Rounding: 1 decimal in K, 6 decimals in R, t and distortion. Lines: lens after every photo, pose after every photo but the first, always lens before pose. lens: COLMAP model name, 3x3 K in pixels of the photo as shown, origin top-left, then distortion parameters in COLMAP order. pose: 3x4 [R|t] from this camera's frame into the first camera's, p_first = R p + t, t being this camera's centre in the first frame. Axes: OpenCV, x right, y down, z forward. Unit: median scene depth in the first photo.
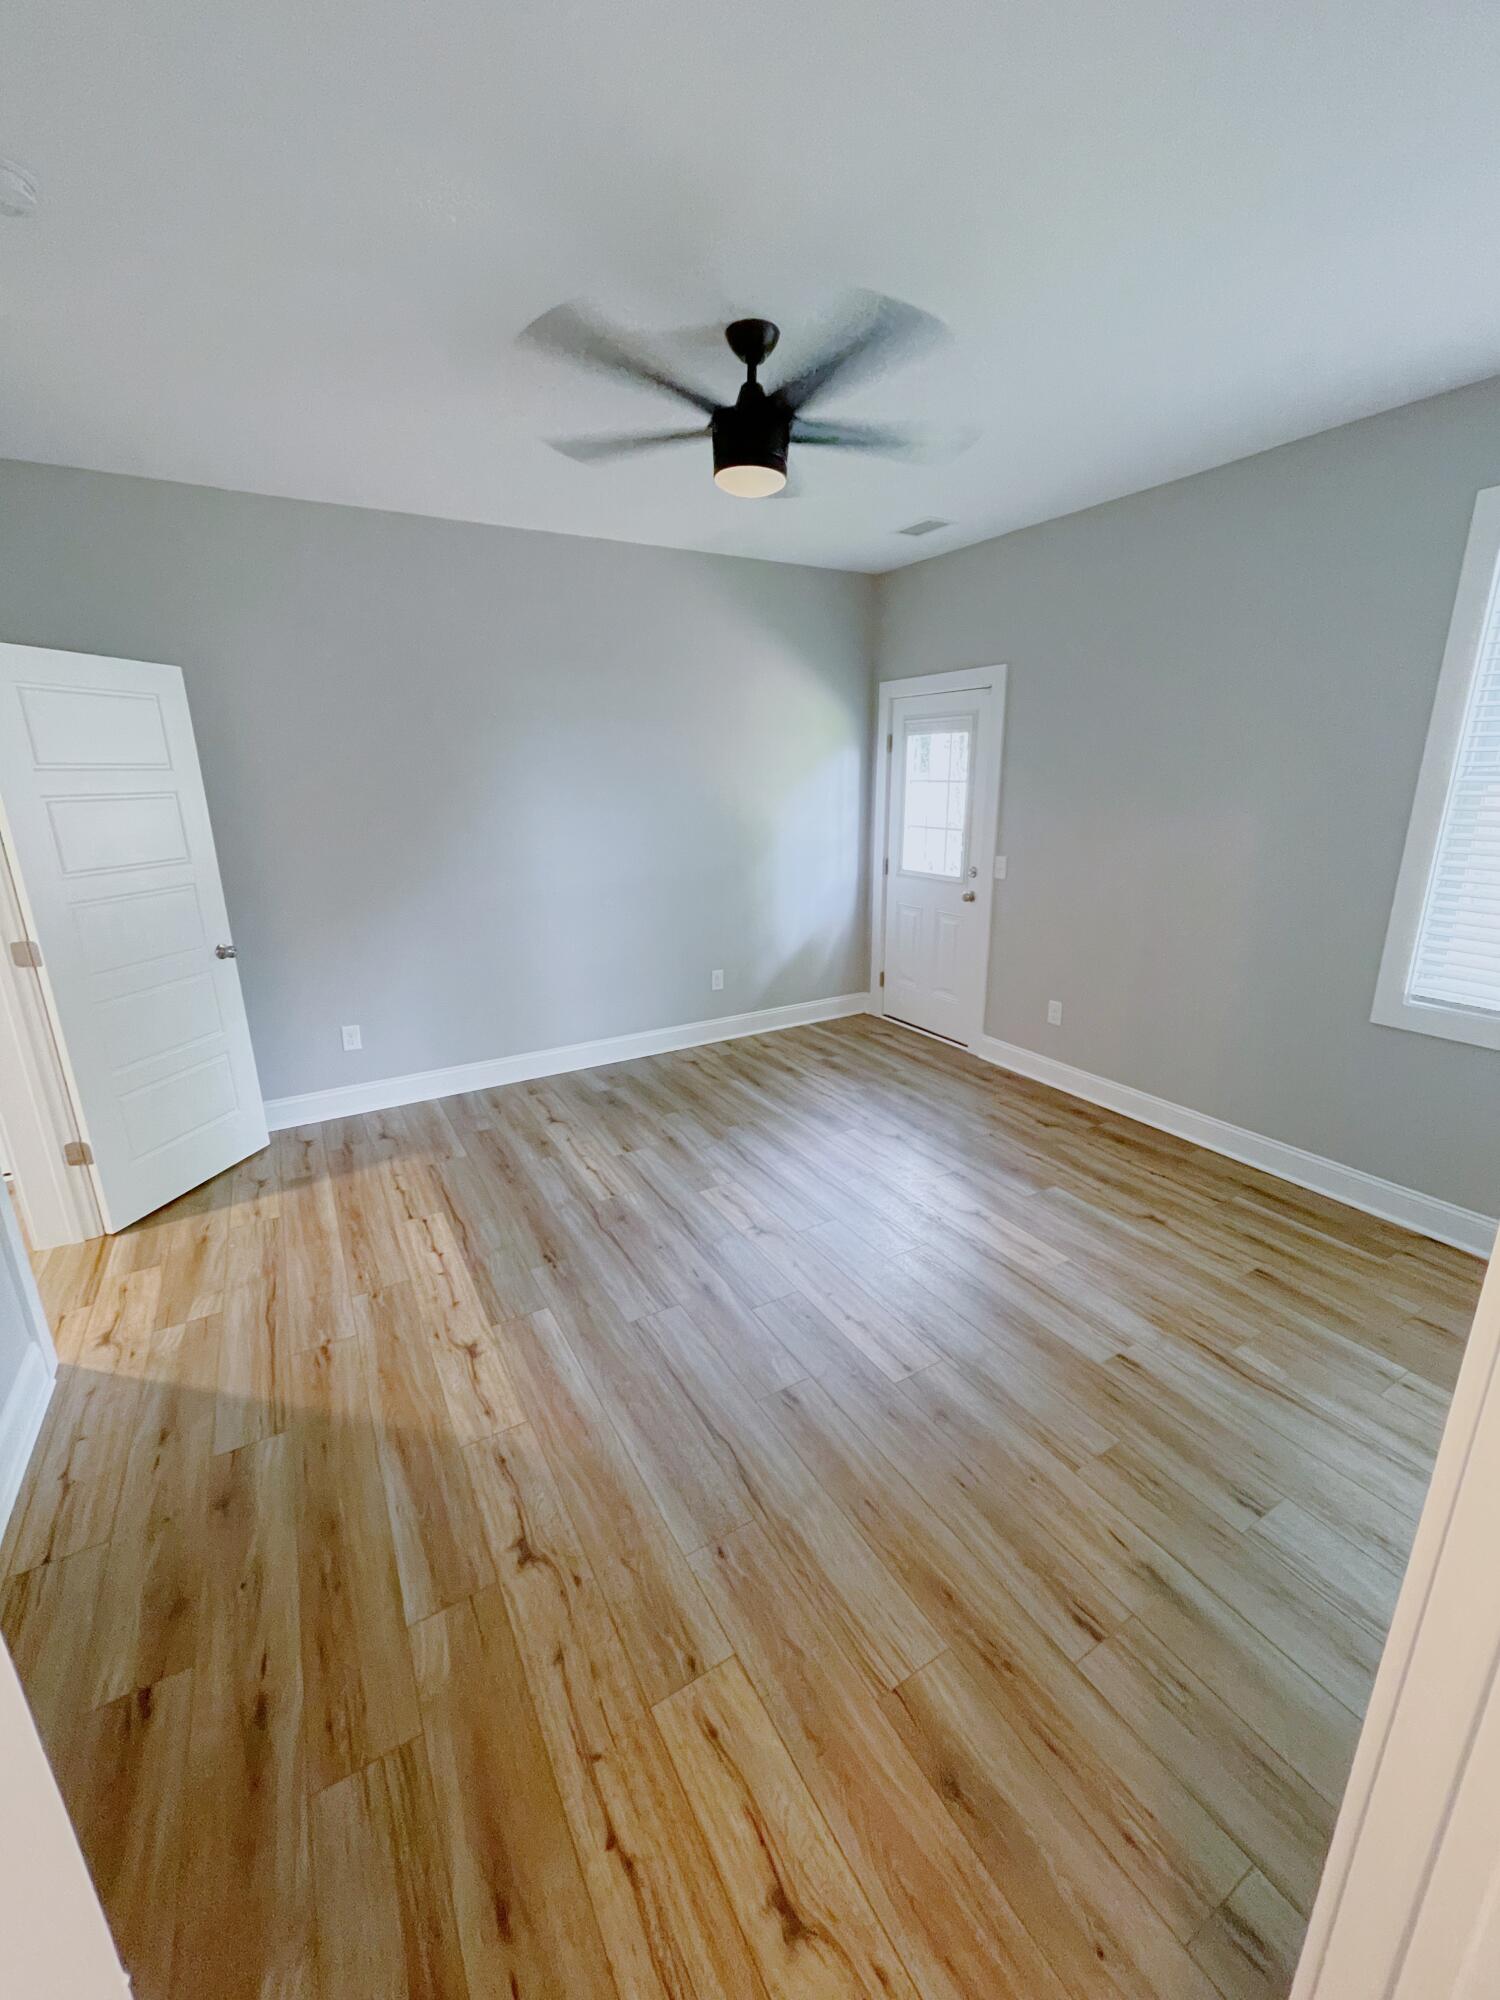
lens RADIAL K [[807.1, 0, 753.1], [0, 807.1, 997.2], [0, 0, 1]] dist [0.002641, 0.000627]
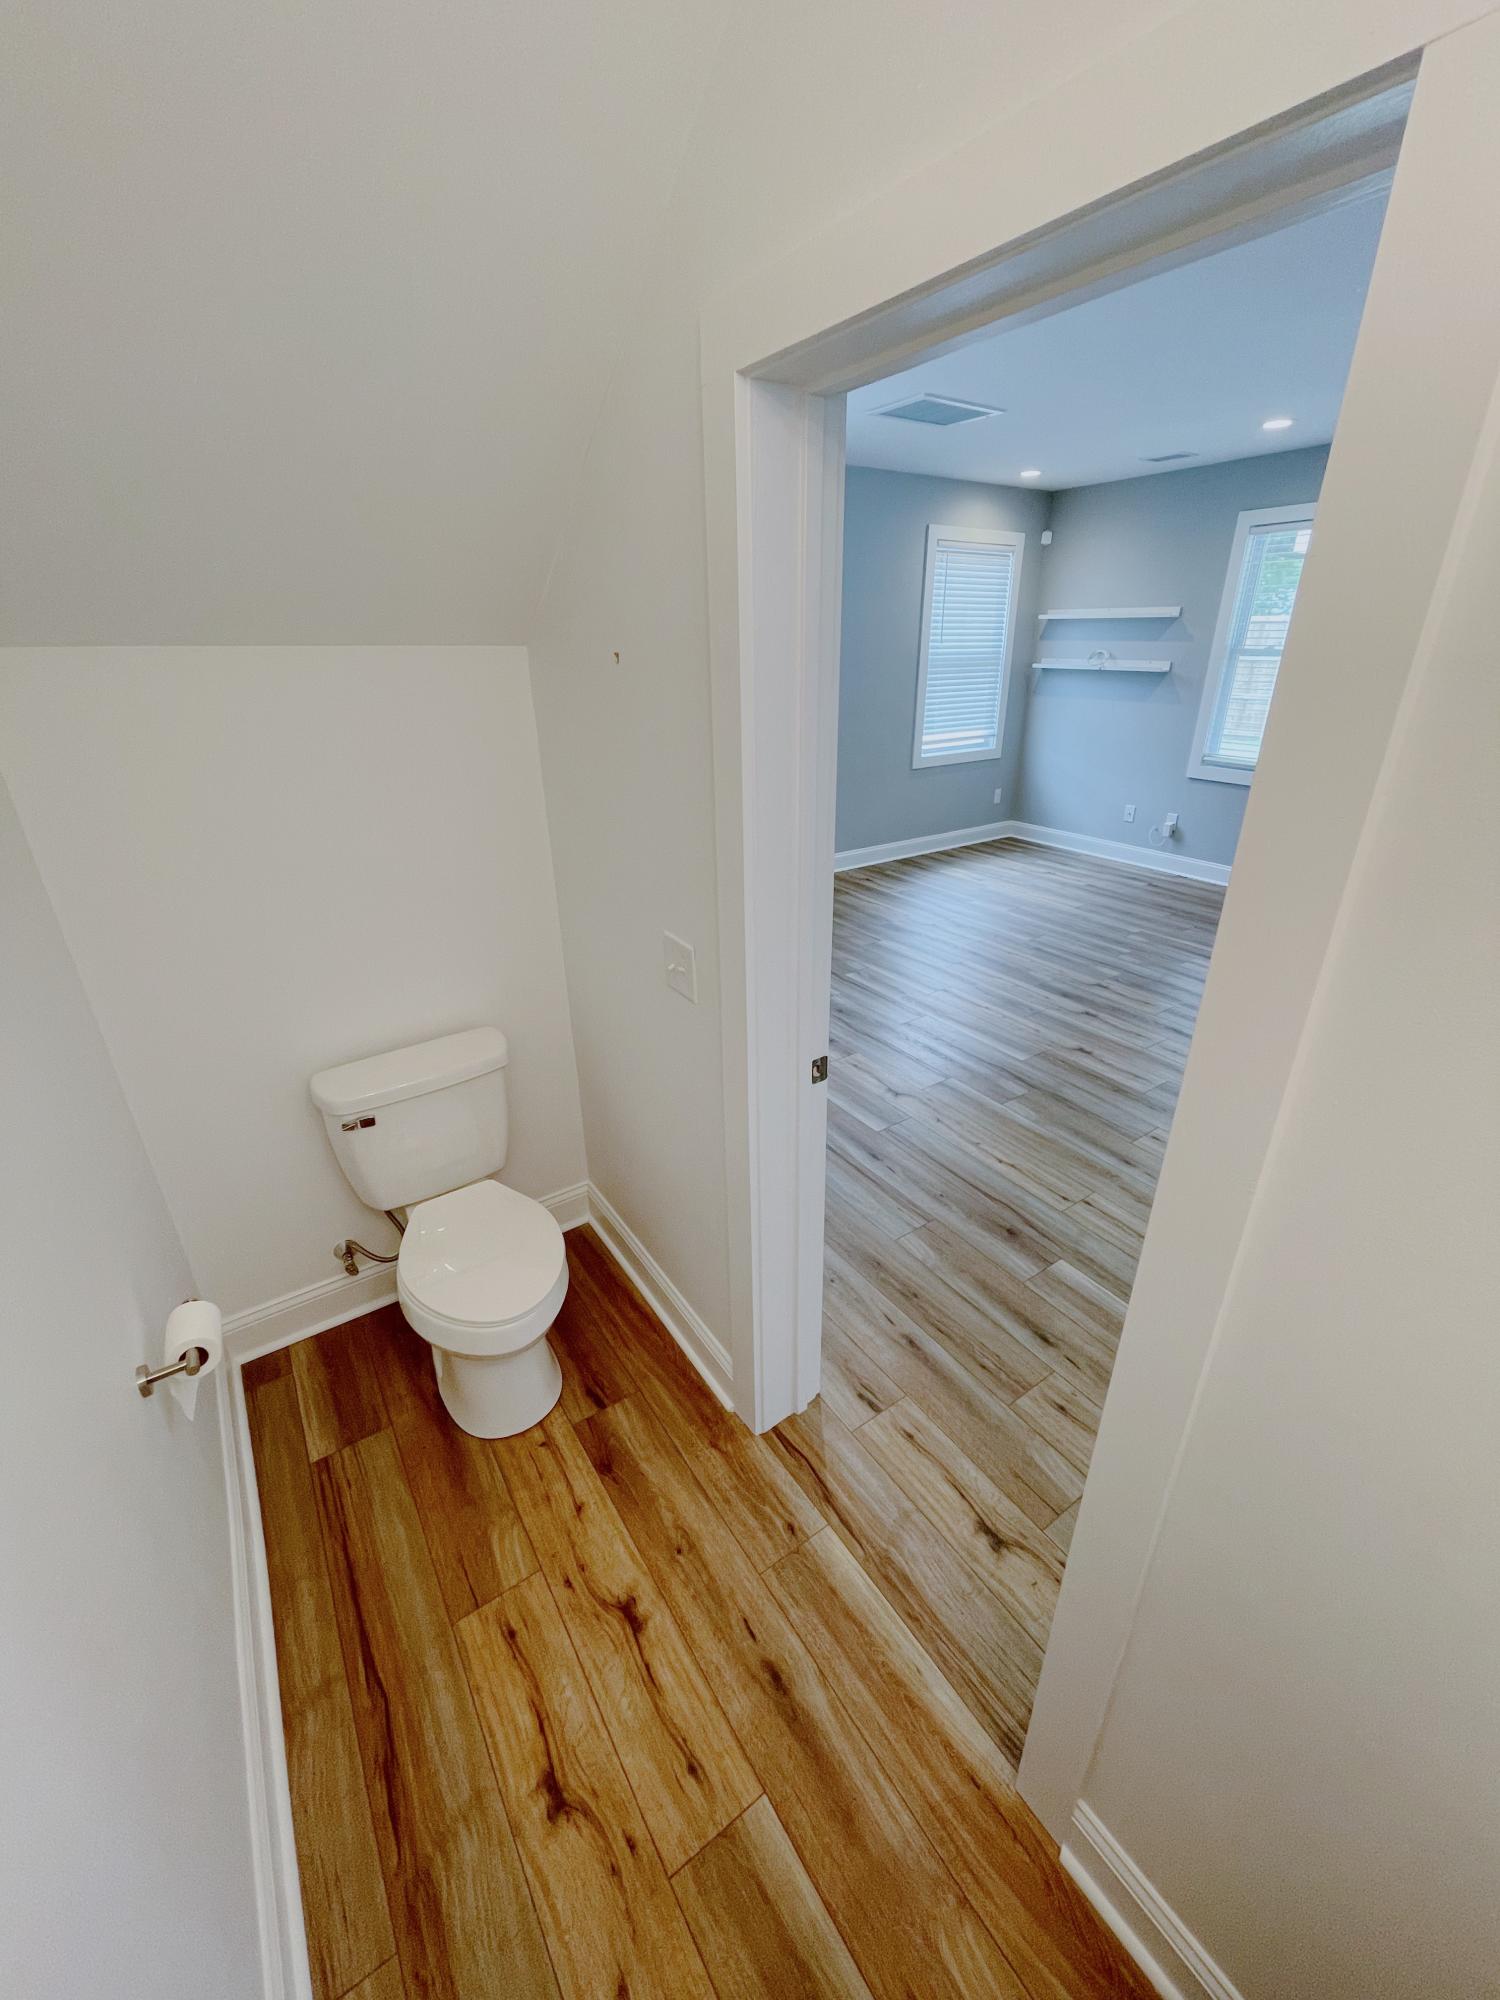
lens RADIAL K [[807.1, 0, 755.0], [0, 807.1, 991.0], [0, 0, 1]] dist [0.002641, 0.000627]
pose [[0.998221, -0.027653, 0.052813, -0.218469], [0.020300, 0.990637, 0.135002, -0.128731], [-0.056052, -0.133689, 0.989437, 0.333110]]
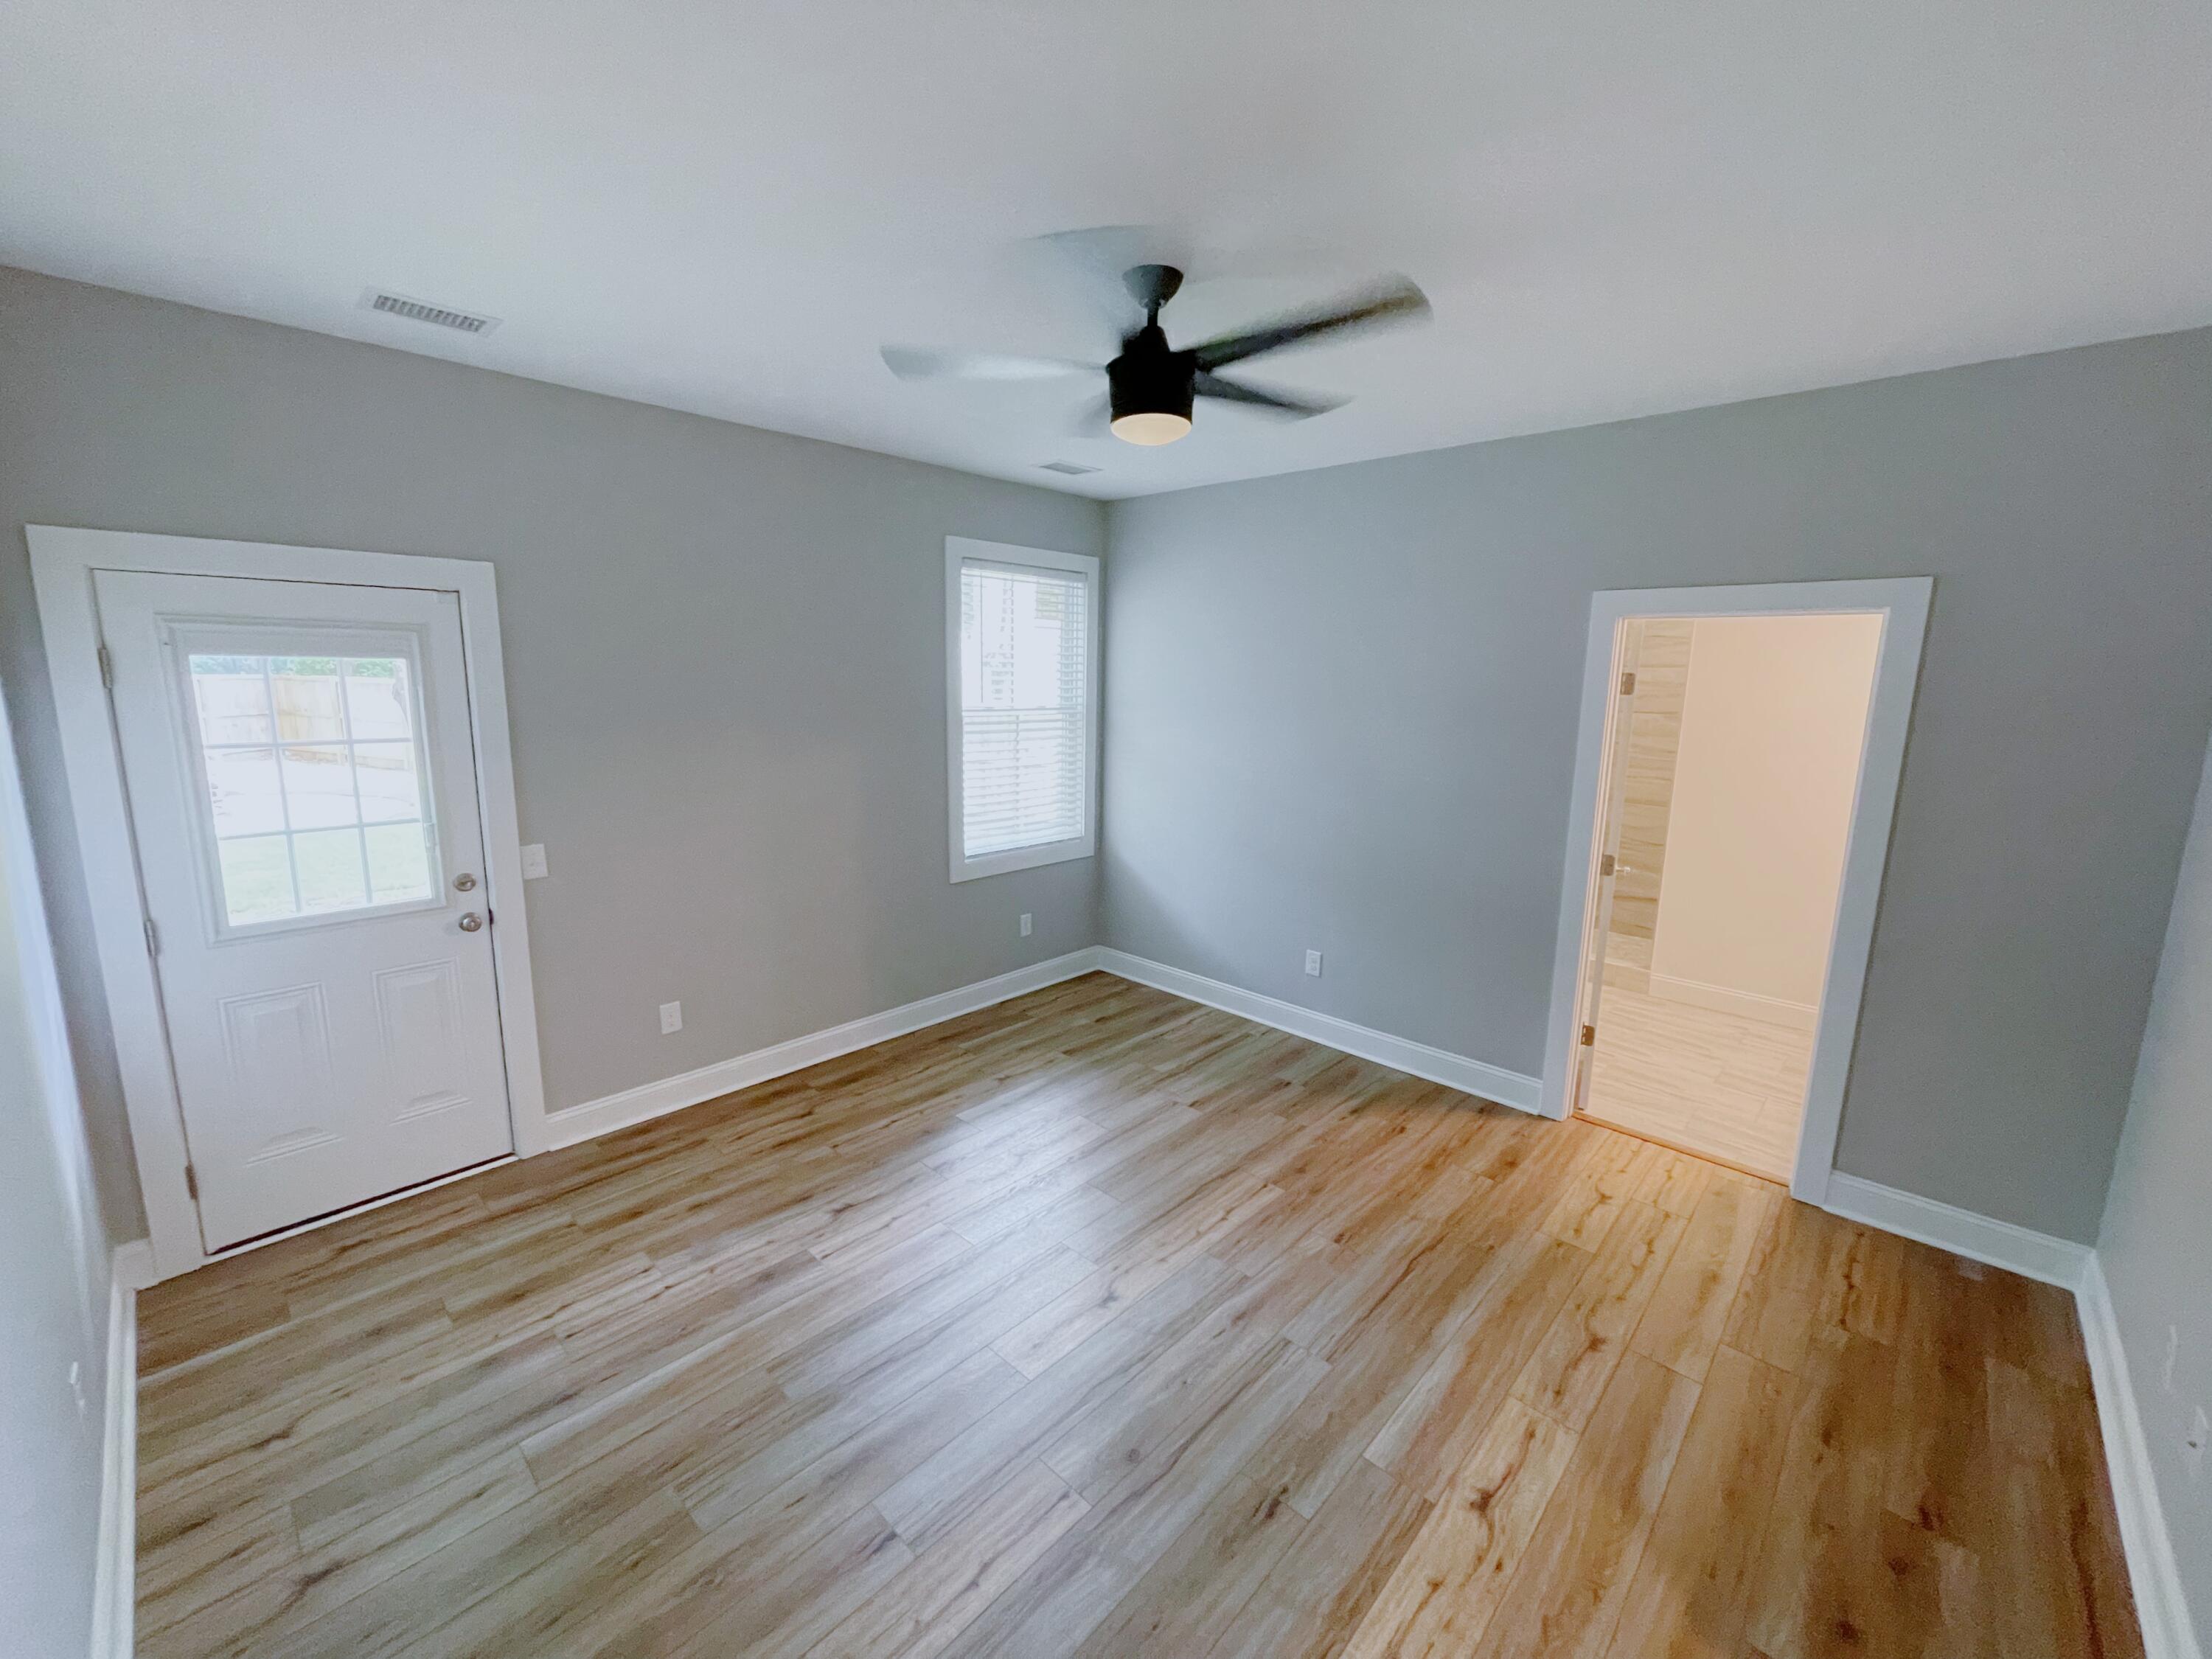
lens RADIAL K [[892.7, 0, 1109.1], [0, 892.7, 826.8], [0, 0, 1]] dist [0.002641, 0.000627]
pose [[-0.281592, -0.161062, 0.945920, -0.772248], [0.250137, 0.939404, 0.234416, -0.362929], [-0.926357, 0.302620, -0.224241, 1.084678]]
